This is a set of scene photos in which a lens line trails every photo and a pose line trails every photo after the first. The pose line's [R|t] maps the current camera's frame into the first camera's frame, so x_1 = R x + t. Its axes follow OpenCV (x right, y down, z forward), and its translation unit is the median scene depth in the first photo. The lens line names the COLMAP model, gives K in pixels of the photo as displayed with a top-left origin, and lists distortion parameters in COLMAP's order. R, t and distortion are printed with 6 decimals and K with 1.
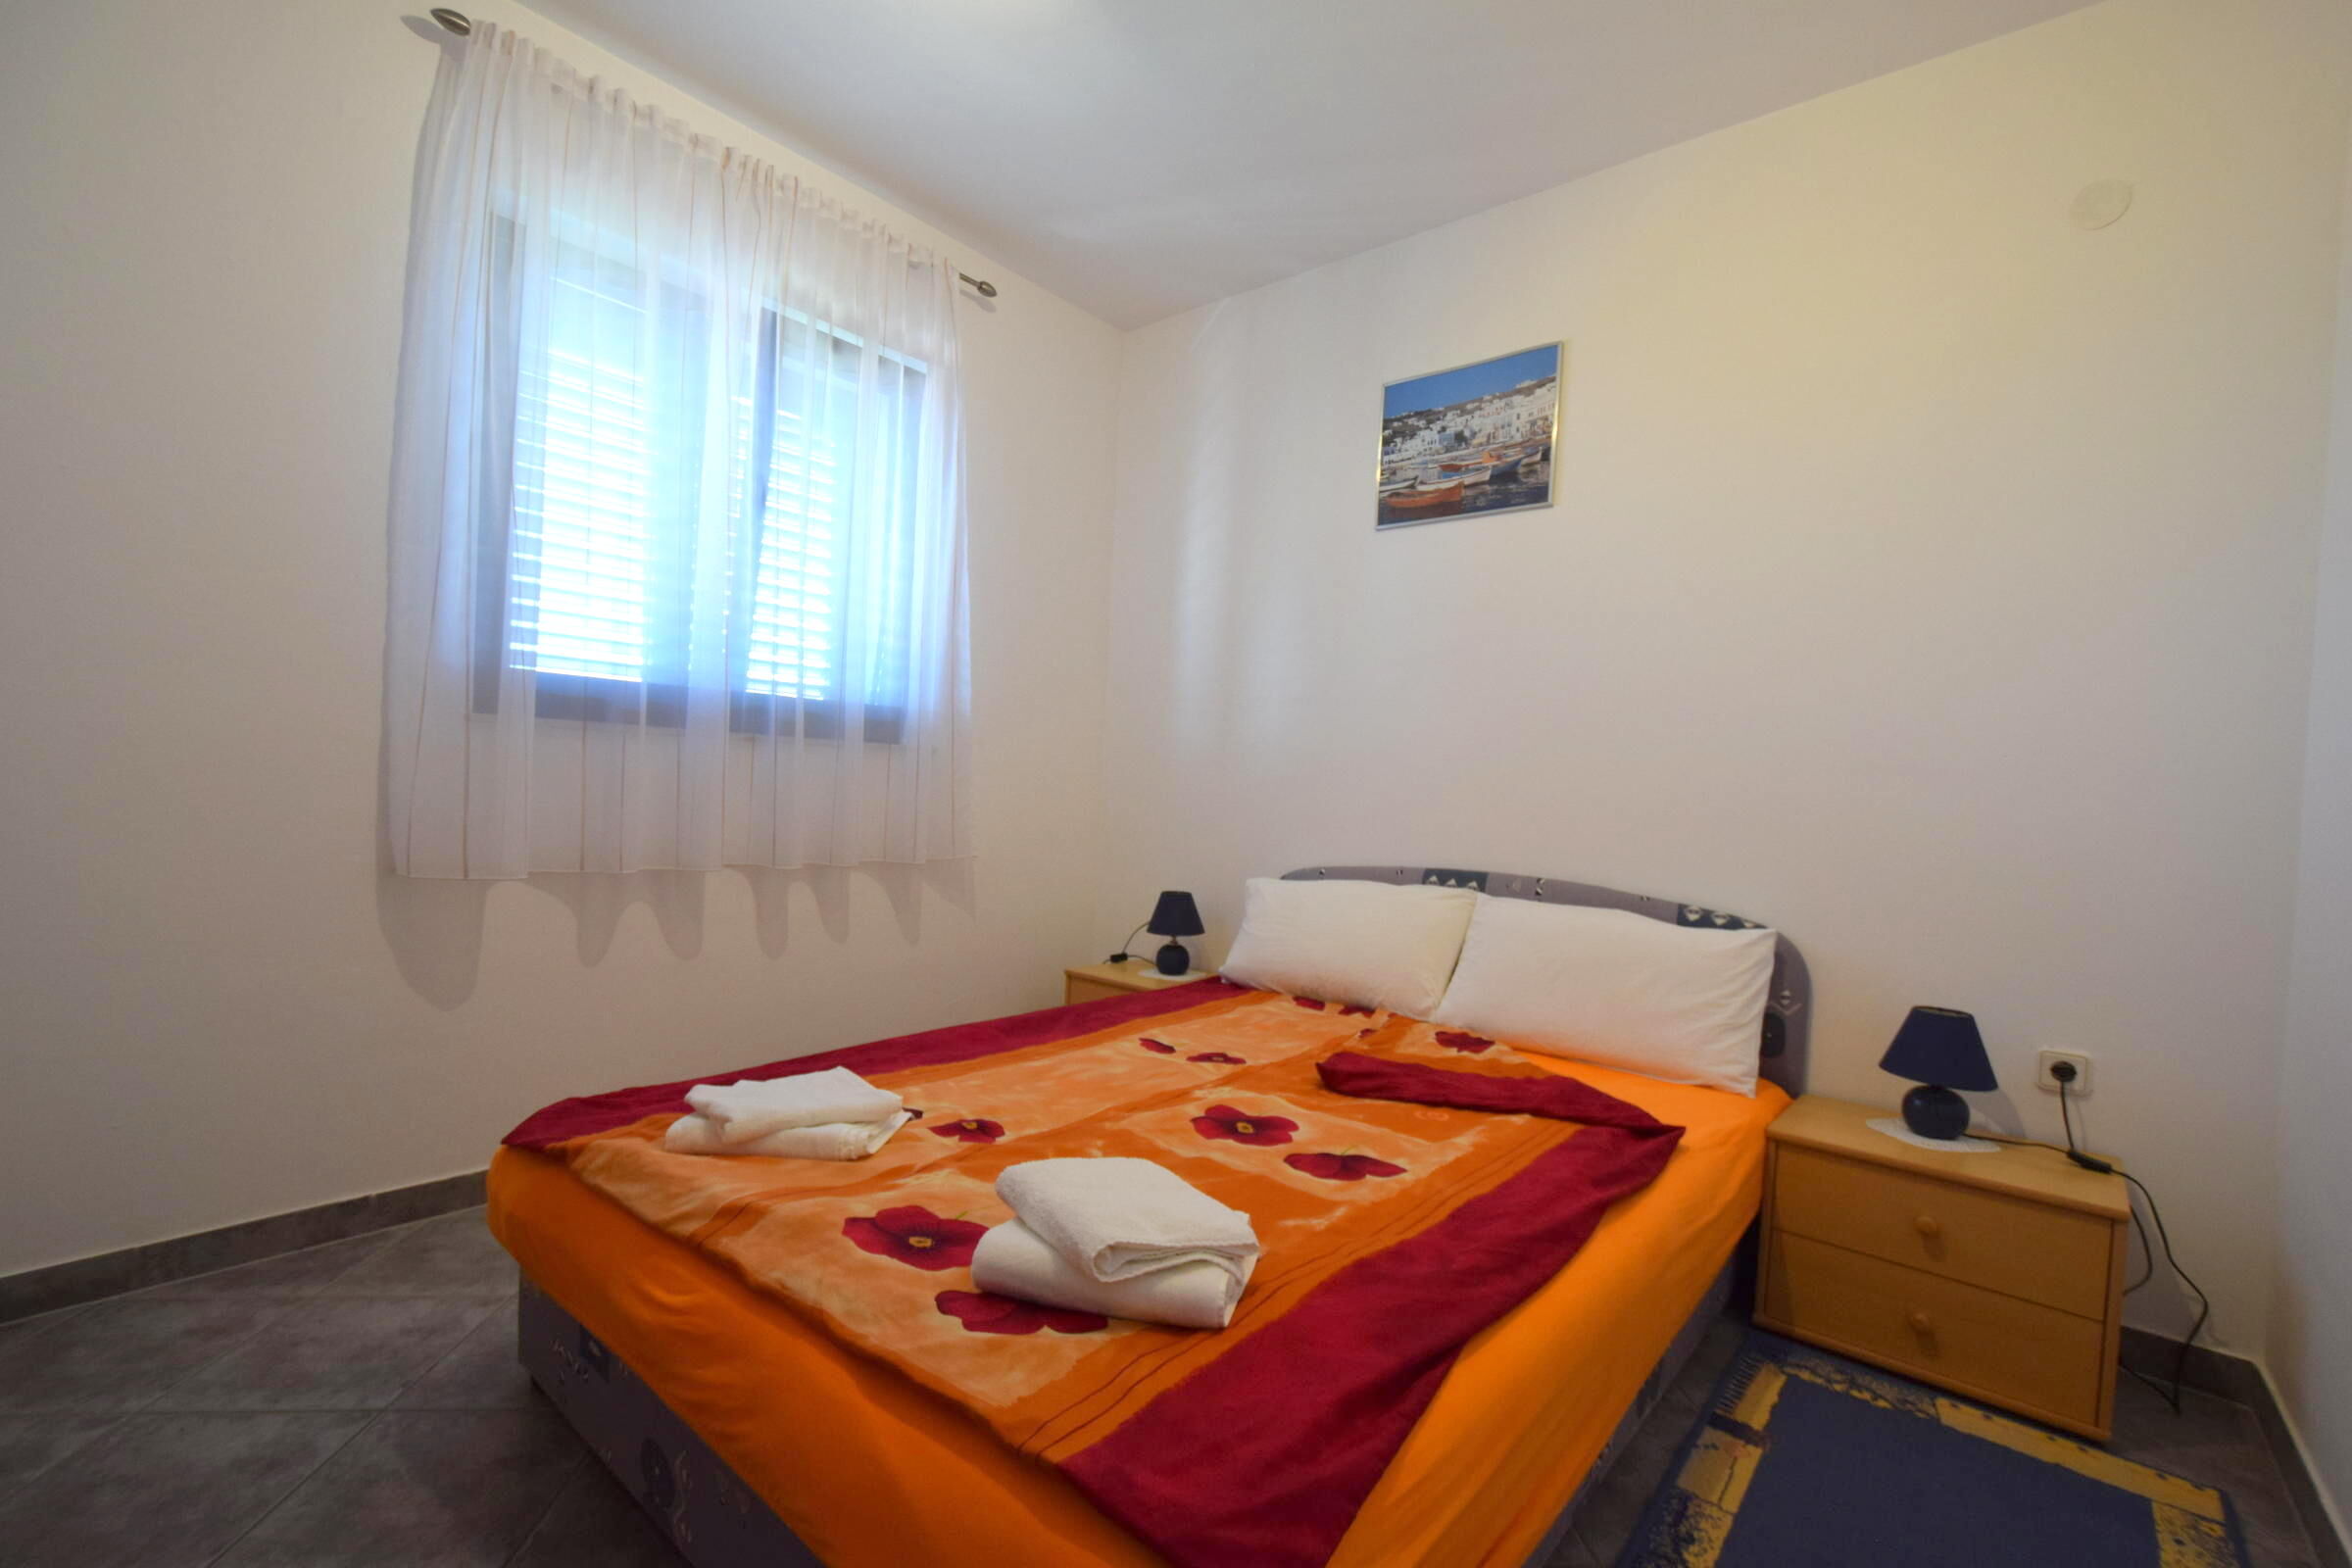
lens RADIAL K [[1028.5, 0, 1183.5], [0, 1028.5, 808.4], [0, 0, 1]] dist [-0.001854, -0.000243]
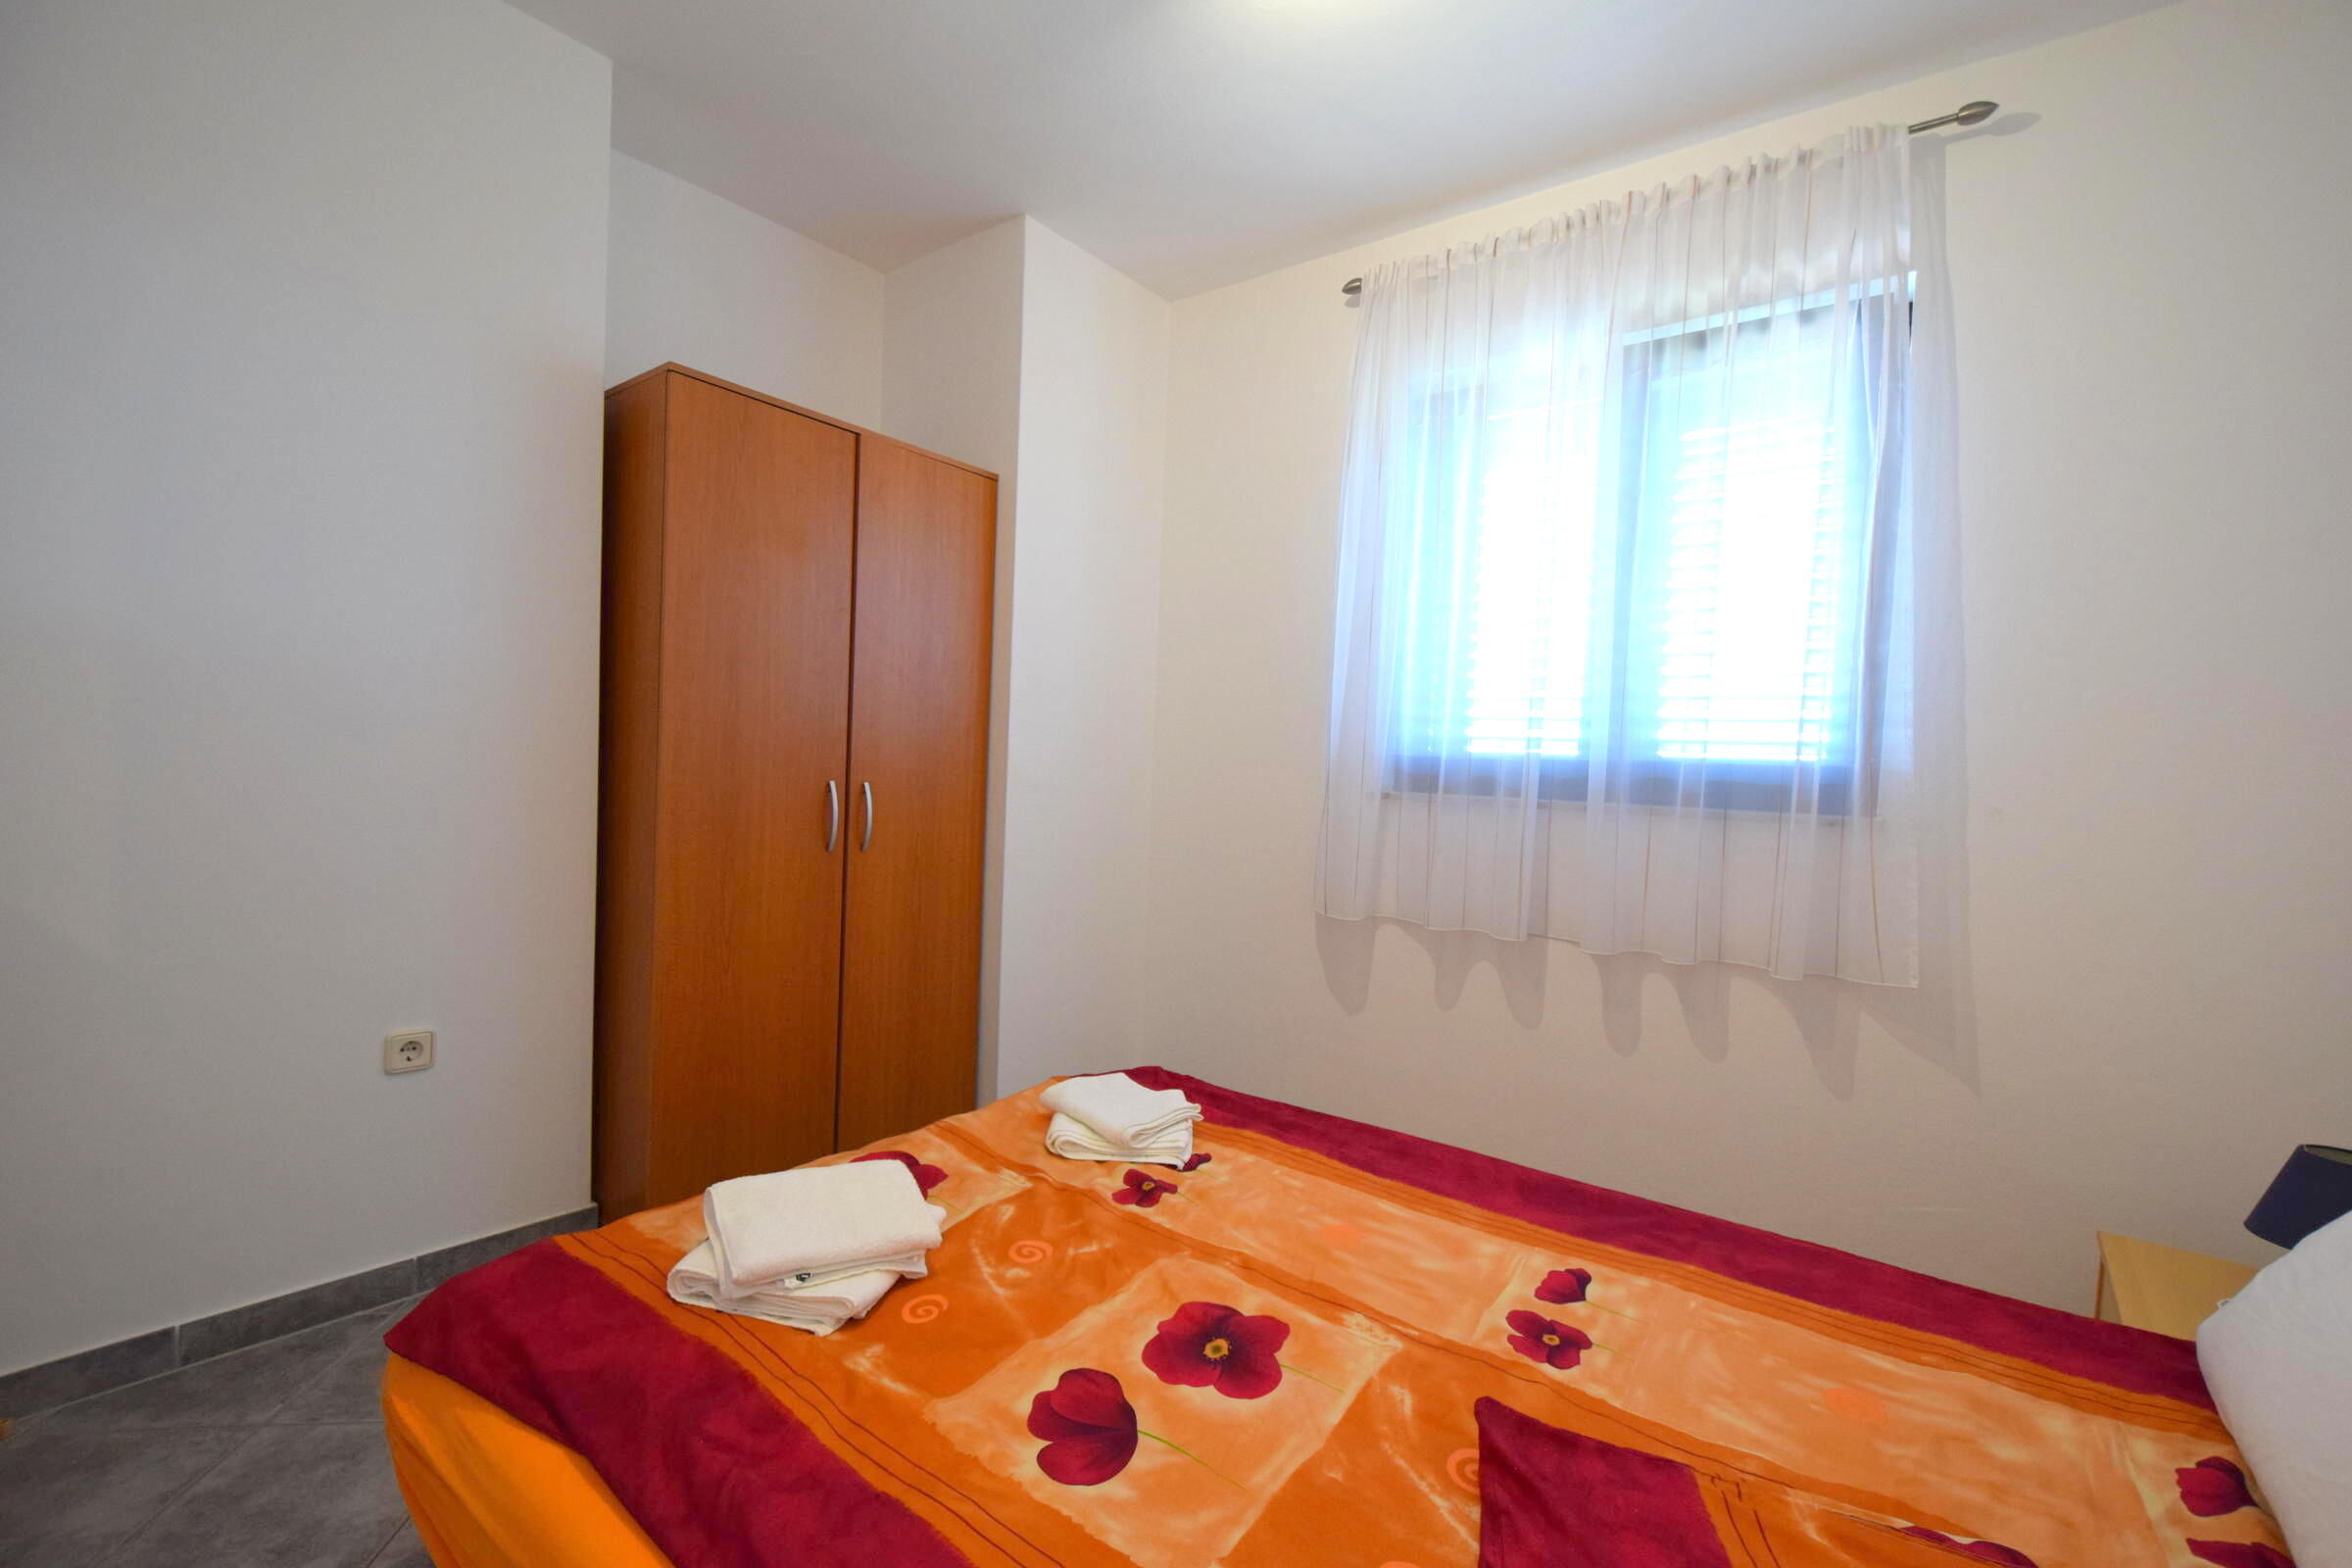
lens RADIAL K [[1028.5, 0, 1183.5], [0, 1028.5, 808.4], [0, 0, 1]] dist [-0.001854, -0.000243]
pose [[0.039849, -0.015900, -0.999079, 0.630525], [-0.069790, 0.997387, -0.018657, -0.033794], [0.996765, 0.070470, 0.038635, 0.762600]]
